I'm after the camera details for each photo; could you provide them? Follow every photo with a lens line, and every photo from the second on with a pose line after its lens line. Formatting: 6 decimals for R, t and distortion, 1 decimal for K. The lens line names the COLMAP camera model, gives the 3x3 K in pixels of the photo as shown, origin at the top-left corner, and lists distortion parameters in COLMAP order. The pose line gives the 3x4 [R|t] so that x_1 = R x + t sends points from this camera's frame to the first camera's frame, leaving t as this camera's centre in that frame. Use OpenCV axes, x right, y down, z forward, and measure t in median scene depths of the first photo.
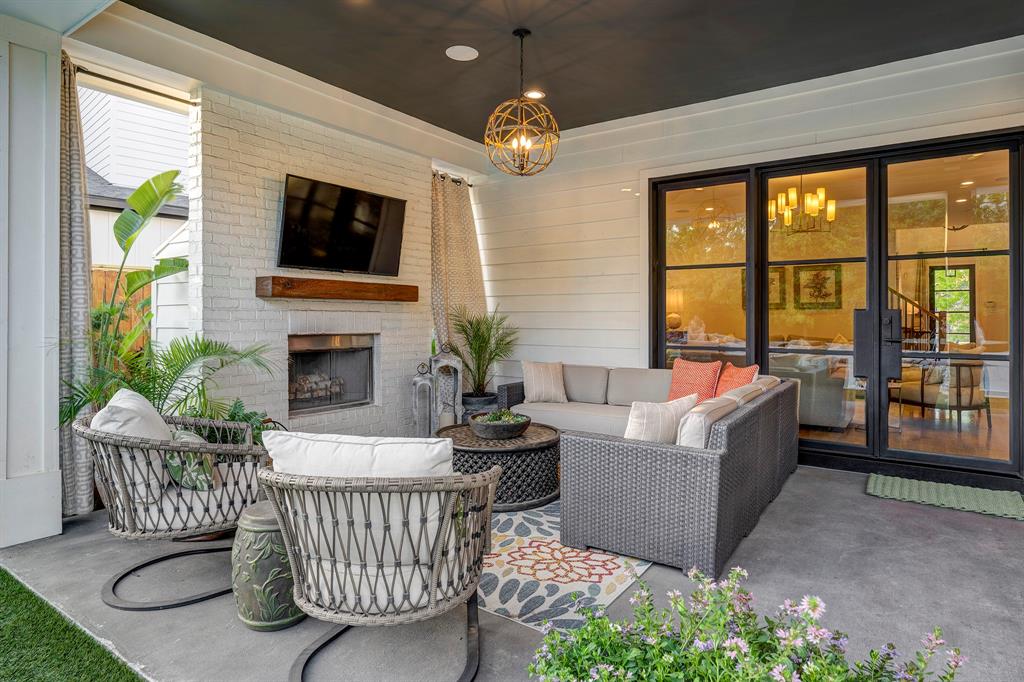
lens RADIAL K [[585.5, 0, 519.6], [0, 585.5, 307.8], [0, 0, 1]] dist [0.003531, -0.000447]
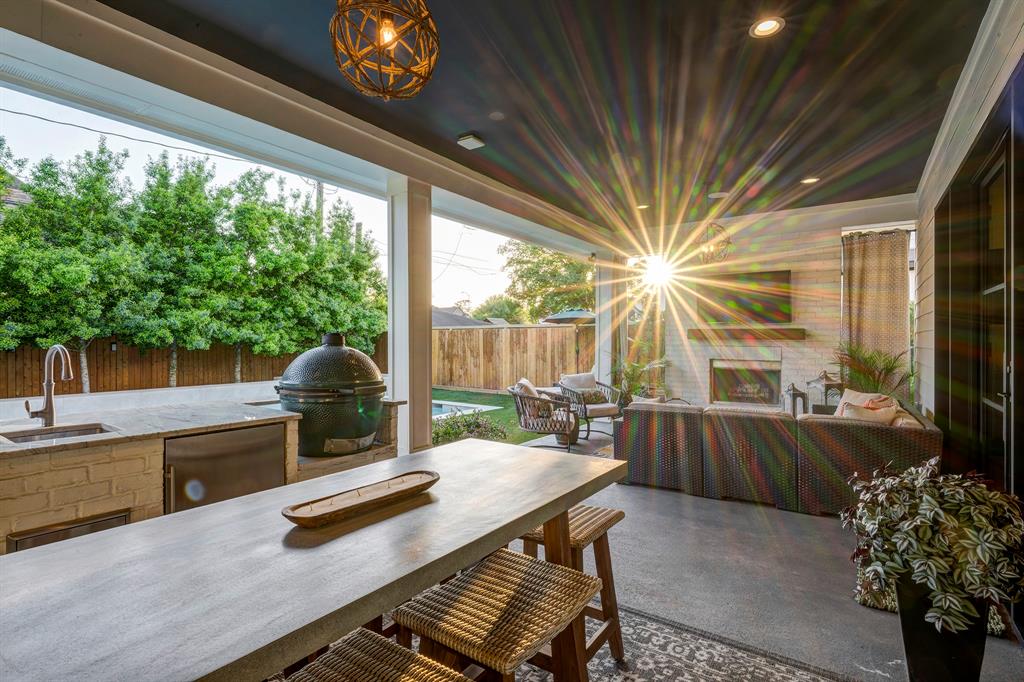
lens RADIAL K [[487.4, 0, 509.7], [0, 487.4, 338.8], [0, 0, 1]] dist [0.000155, -0.000053]
pose [[-0.009603, -0.005633, -0.999938, 1.220389], [0.010223, 0.999931, -0.005731, -0.016216], [0.999902, -0.010277, -0.009545, 0.383569]]
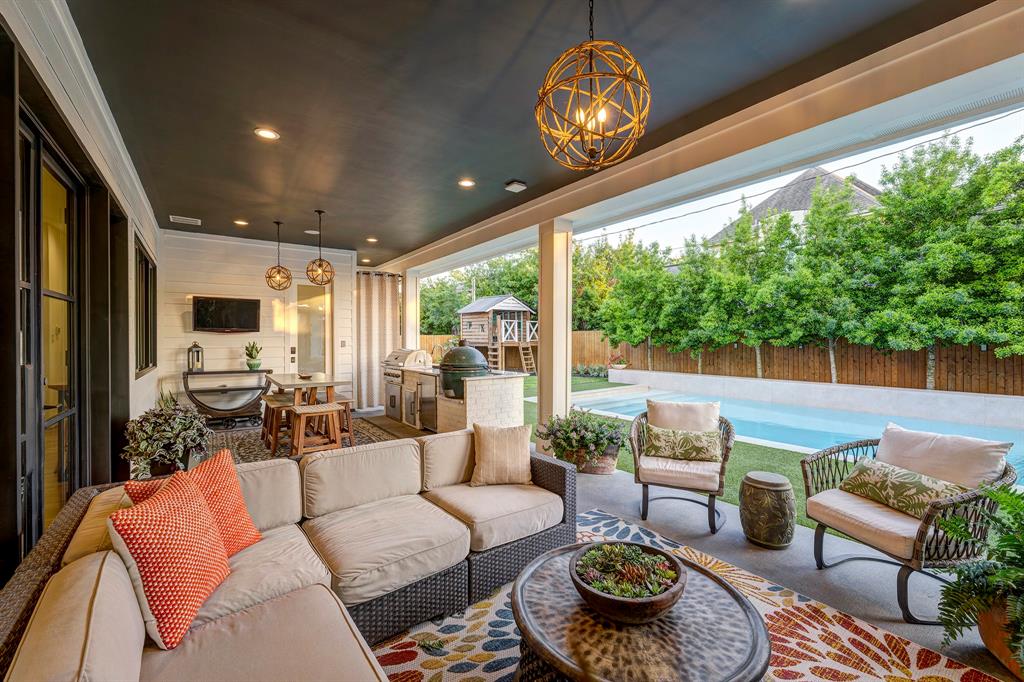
lens RADIAL K [[411.4, 0, 512.5], [0, 411.4, 342.2], [0, 0, 1]] dist [0.008203, -0.000365]
pose [[-0.950328, 0.000972, 0.311250, -0.047097], [-0.000481, 0.999989, -0.004594, -0.021748], [-0.311251, -0.004516, -0.950317, 1.271501]]
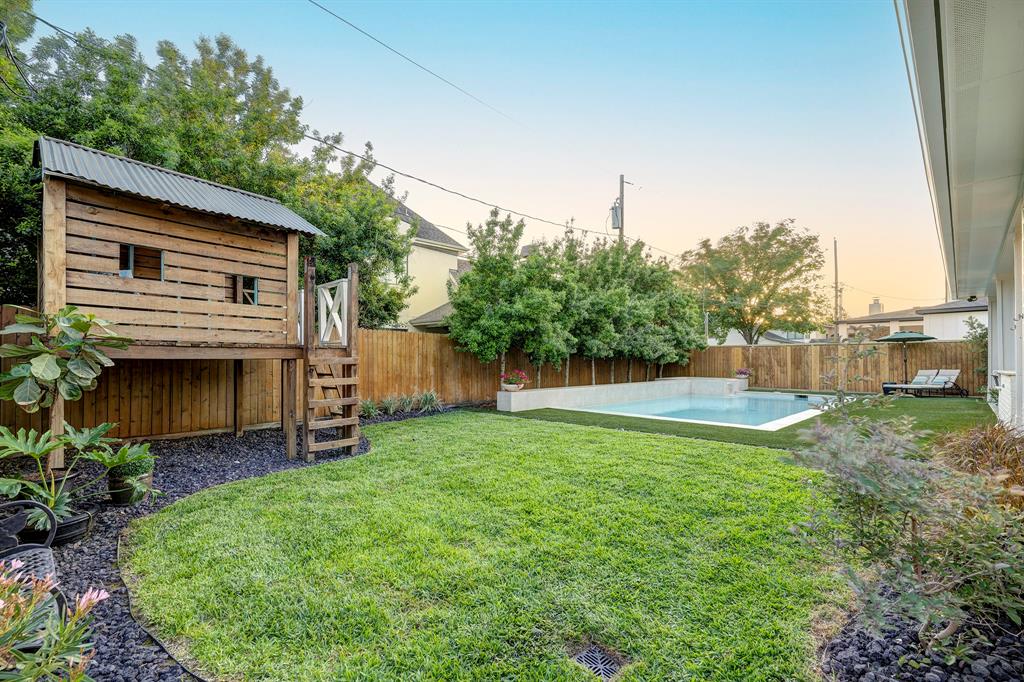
lens RADIAL K [[453.5, 0, 510.8], [0, 453.5, 350.3], [0, 0, 1]] dist [-0.004213, -0.000059]
pose [[-0.178406, -0.021505, -0.983722, 2.623094], [0.009614, 0.999675, -0.023598, 0.013506], [0.983910, -0.013668, -0.178141, -1.672376]]
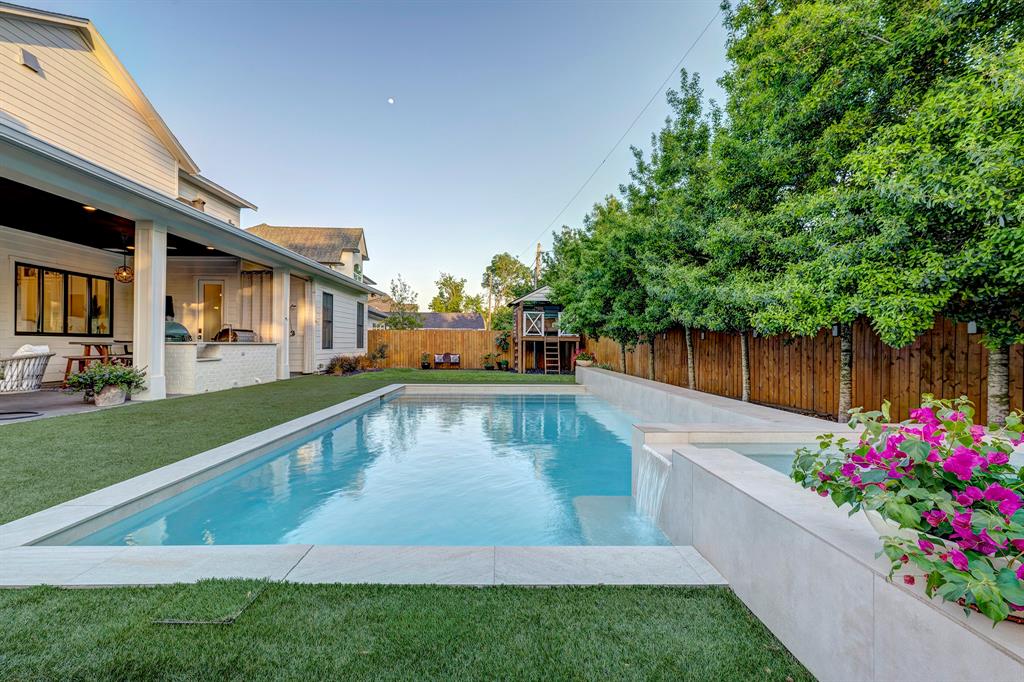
lens RADIAL K [[453.5, 0, 503.7], [0, 453.5, 349.6], [0, 0, 1]] dist [-0.004213, -0.000059]
pose [[-0.603373, -0.016261, 0.797293, -1.786690], [-0.022262, 0.999746, 0.003543, 0.066055], [-0.797149, -0.015611, -0.603581, 0.113339]]
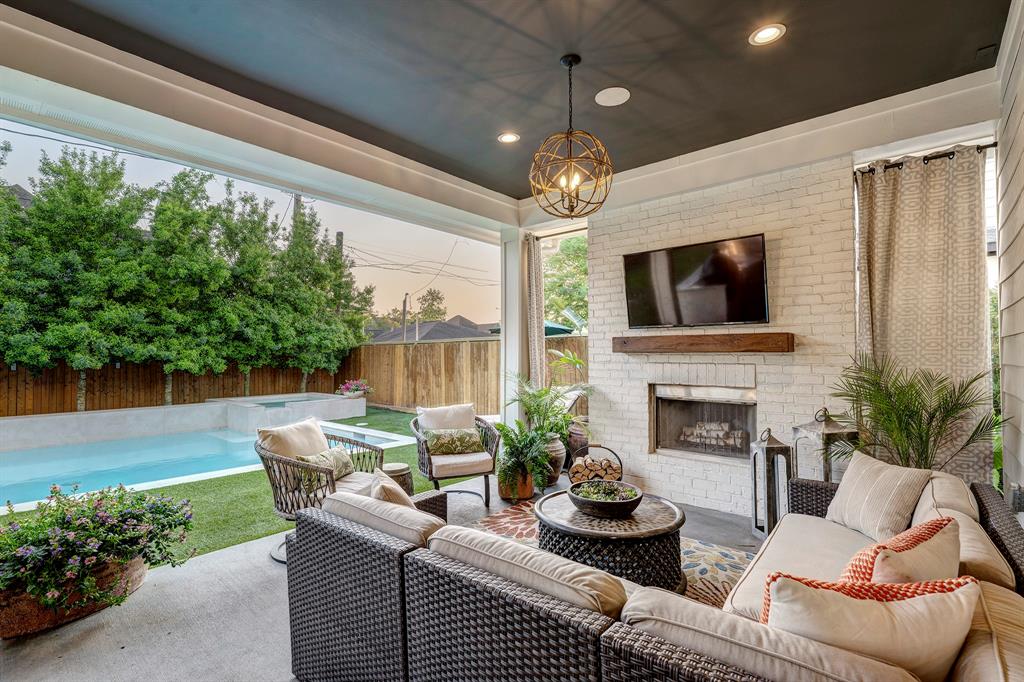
lens RADIAL K [[469.4, 0, 512.0], [0, 469.4, 341.7], [0, 0, 1]] dist [-0.002468, 0.001503]
pose [[-0.104114, -0.031682, -0.994061, 0.619490], [0.017086, 0.999288, -0.033638, -0.011947], [0.994419, -0.020486, -0.103499, 0.849497]]
